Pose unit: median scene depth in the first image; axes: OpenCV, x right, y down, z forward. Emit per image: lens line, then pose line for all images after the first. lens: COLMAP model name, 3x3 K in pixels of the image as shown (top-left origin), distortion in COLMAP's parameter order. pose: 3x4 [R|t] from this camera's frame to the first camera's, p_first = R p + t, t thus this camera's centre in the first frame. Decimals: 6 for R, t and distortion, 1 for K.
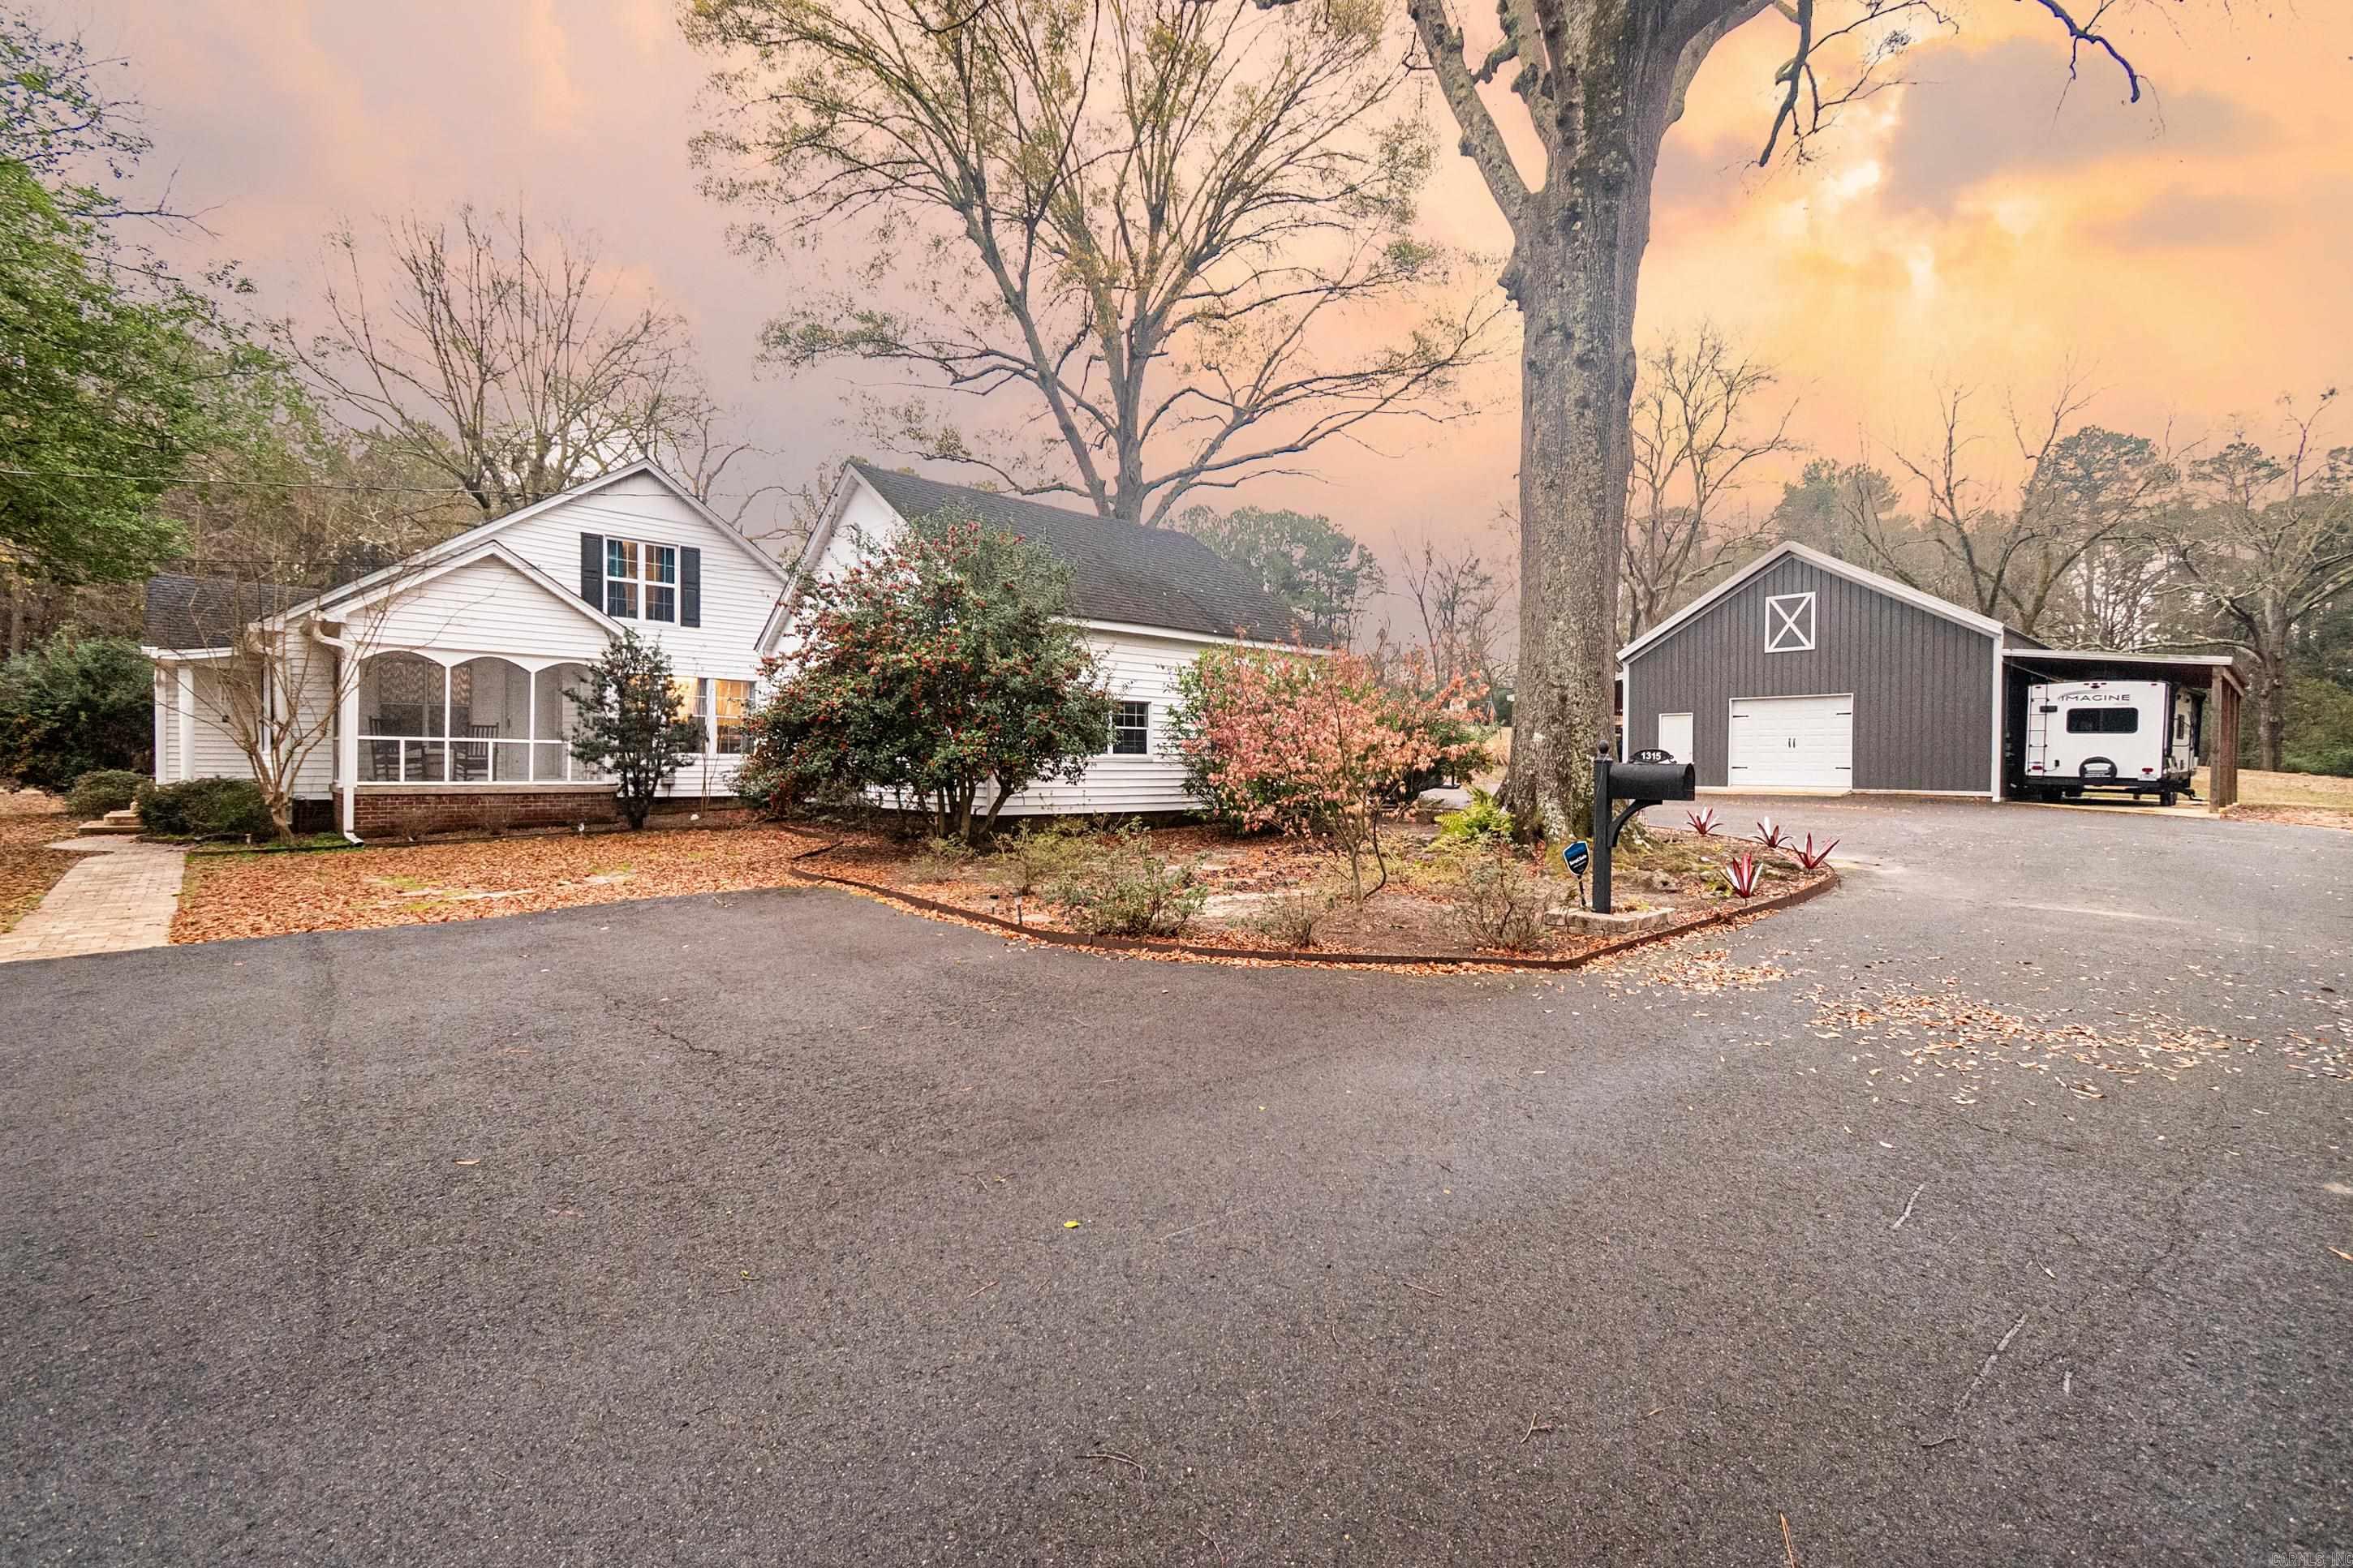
lens RADIAL K [[1029.9, 0, 1174.0], [0, 1029.9, 780.2], [0, 0, 1]] dist [-0.000362, -0.000051]
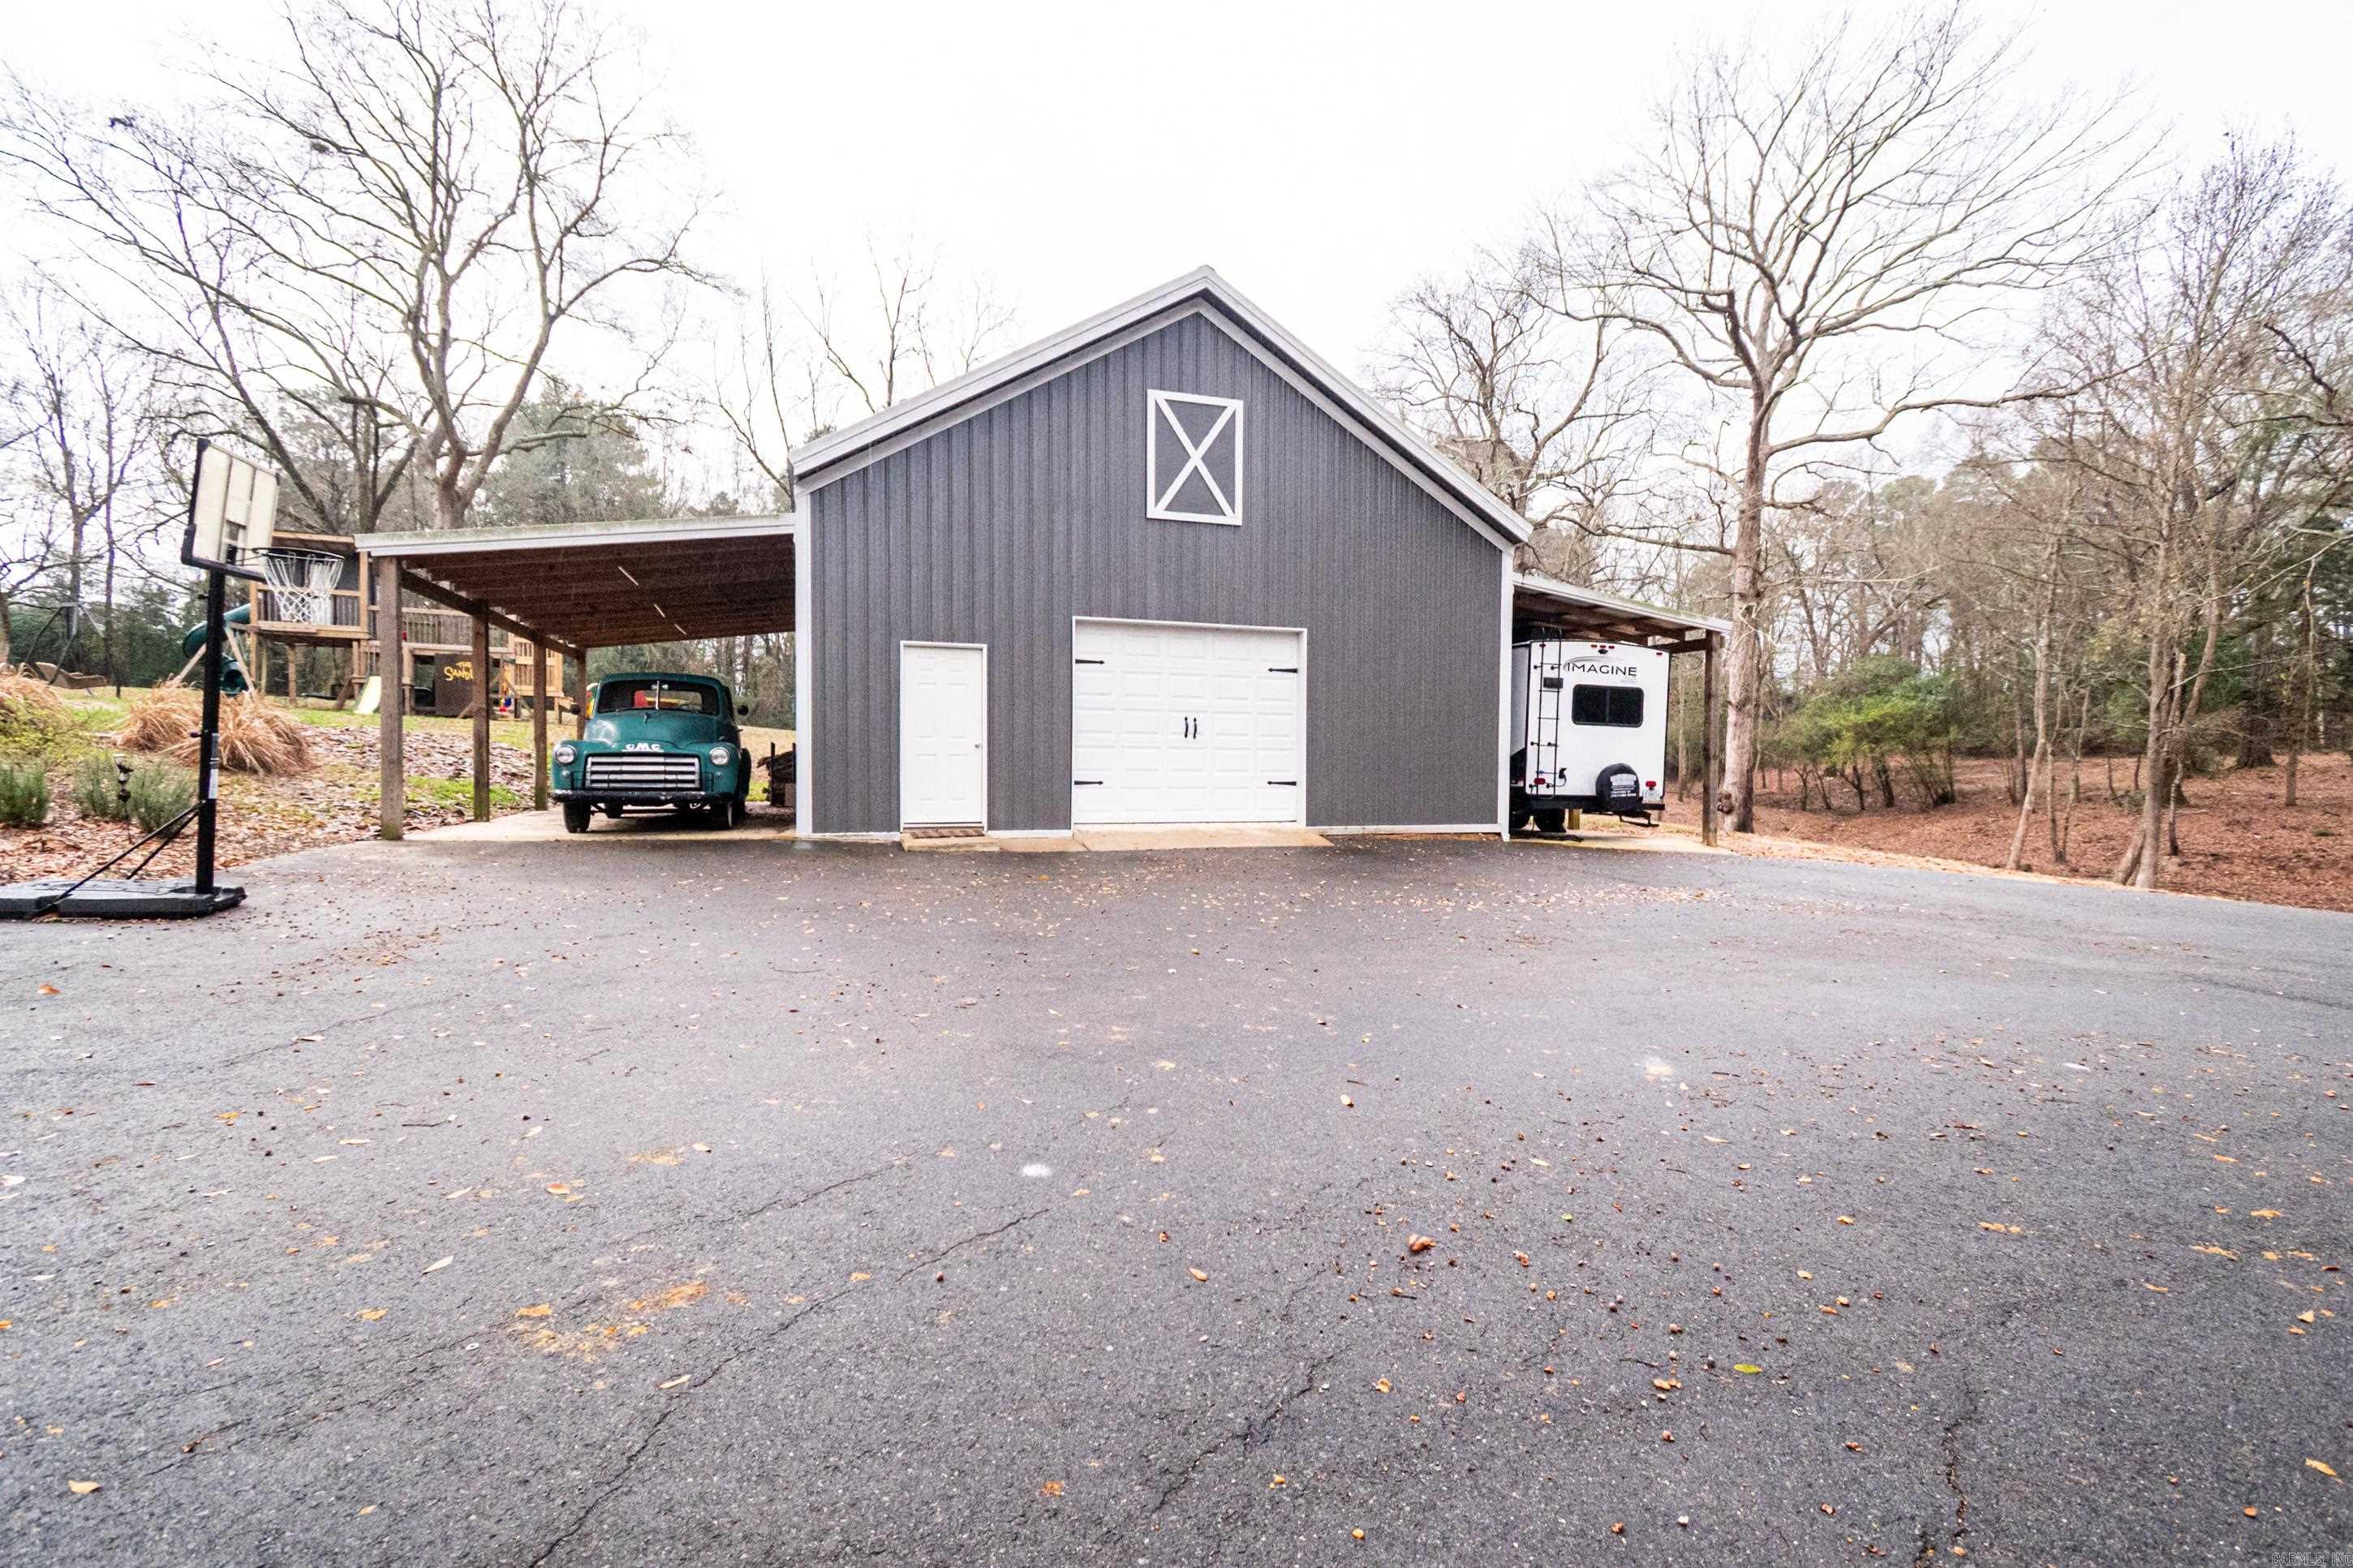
lens RADIAL K [[1051.5, 0, 1176.9], [0, 1051.5, 774.2], [0, 0, 1]] dist [0.004504, -0.002007]
pose [[0.386184, -0.013193, 0.922327, 0.169136], [0.007539, 0.999909, 0.011146, -0.020765], [-0.922391, 0.002649, 0.386249, 0.820091]]
